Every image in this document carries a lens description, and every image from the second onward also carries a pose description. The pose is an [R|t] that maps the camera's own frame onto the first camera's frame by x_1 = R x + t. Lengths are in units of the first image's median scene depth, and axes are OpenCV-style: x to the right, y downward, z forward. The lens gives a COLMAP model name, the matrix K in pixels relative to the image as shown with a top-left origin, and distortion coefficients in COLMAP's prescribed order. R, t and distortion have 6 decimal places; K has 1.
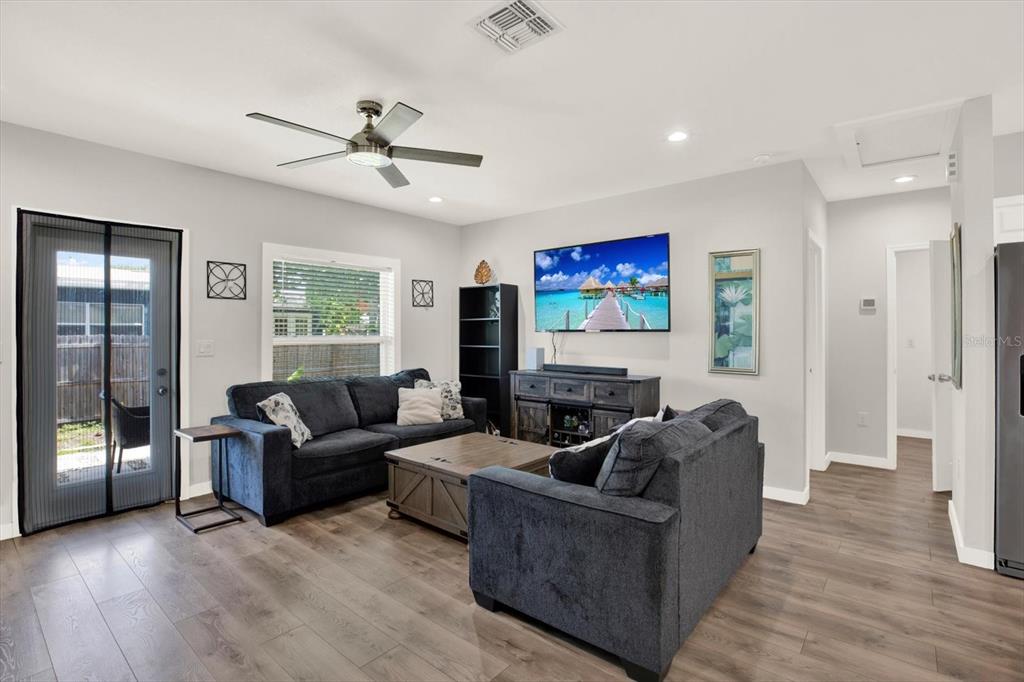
lens RADIAL K [[485.4, 0, 522.2], [0, 485.4, 334.2], [0, 0, 1]] dist [-0.040521, 0.005090]
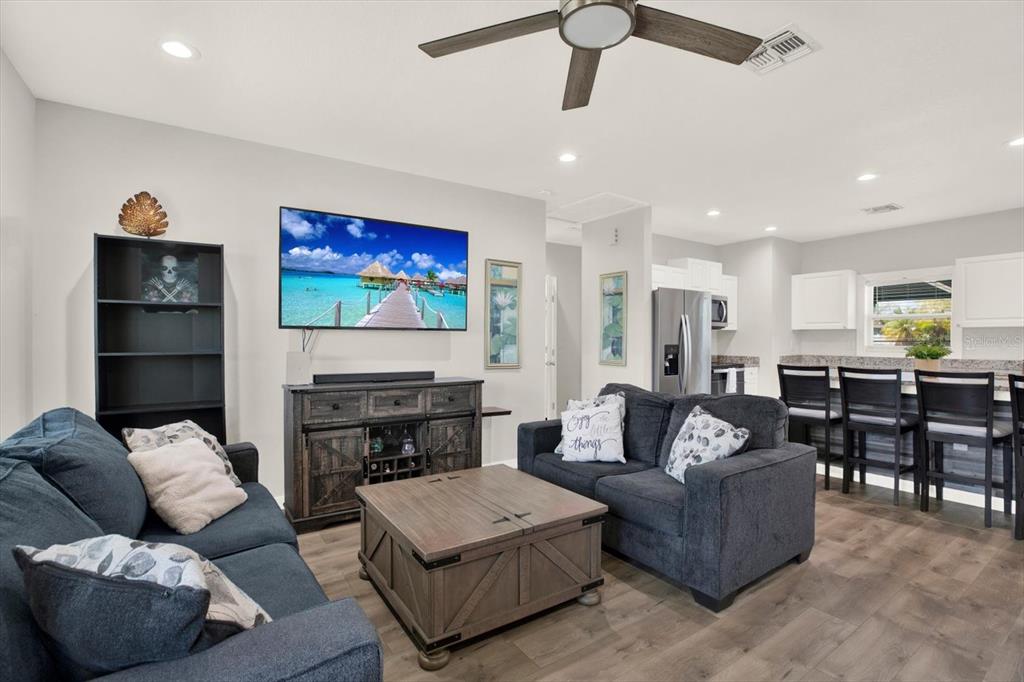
lens RADIAL K [[485.4, 0, 496.5], [0, 485.4, 334.5], [0, 0, 1]] dist [-0.040521, 0.005090]
pose [[0.289931, 0.008775, 0.957007, -0.586960], [0.000006, 0.999958, -0.009171, 0.010307], [-0.957048, 0.002665, 0.289919, 0.596888]]
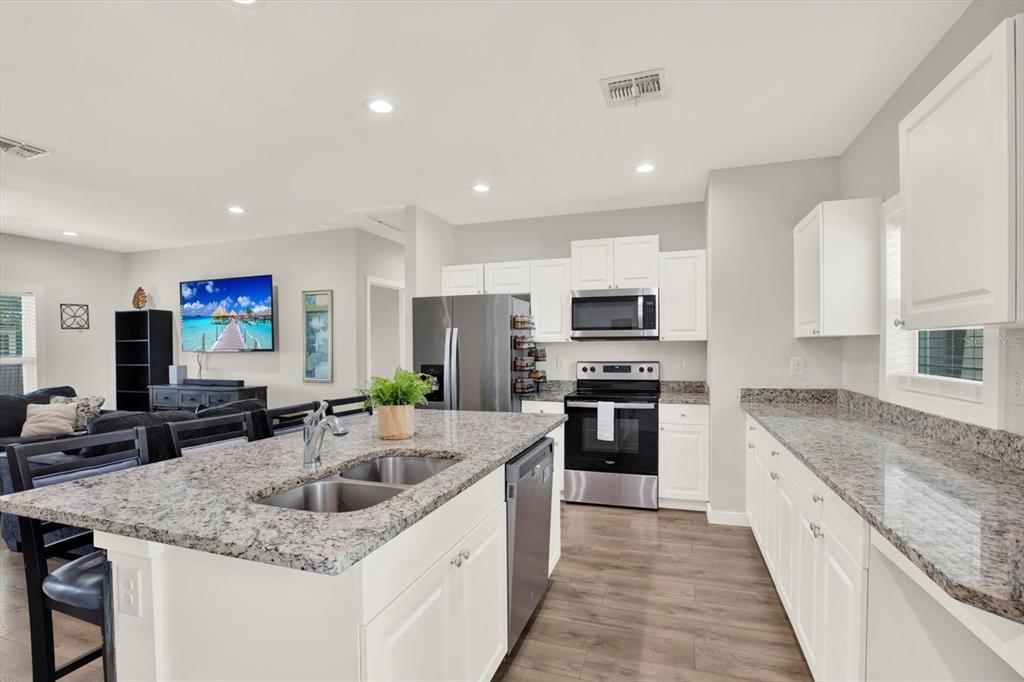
lens RADIAL K [[485.4, 0, 513.5], [0, 485.4, 354.8], [0, 0, 1]] dist [-0.040521, 0.005090]
pose [[0.934617, -0.011382, 0.355474, 0.412587], [0.008151, 0.999911, 0.010585, -0.003237], [-0.355562, -0.006995, 0.934626, -0.393907]]
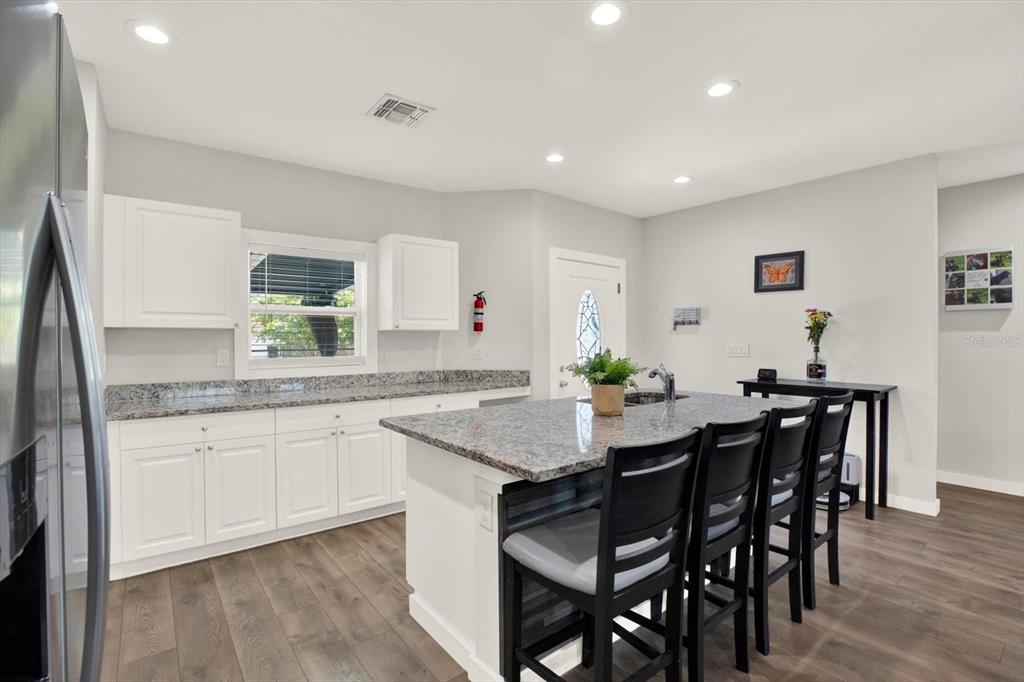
lens RADIAL K [[485.4, 0, 519.6], [0, 485.4, 339.6], [0, 0, 1]] dist [-0.040521, 0.005090]
pose [[-0.978820, 0.001072, 0.204718, 0.454782], [0.002626, 0.999970, 0.007317, -0.005365], [-0.204704, 0.007700, -0.978794, 0.630368]]
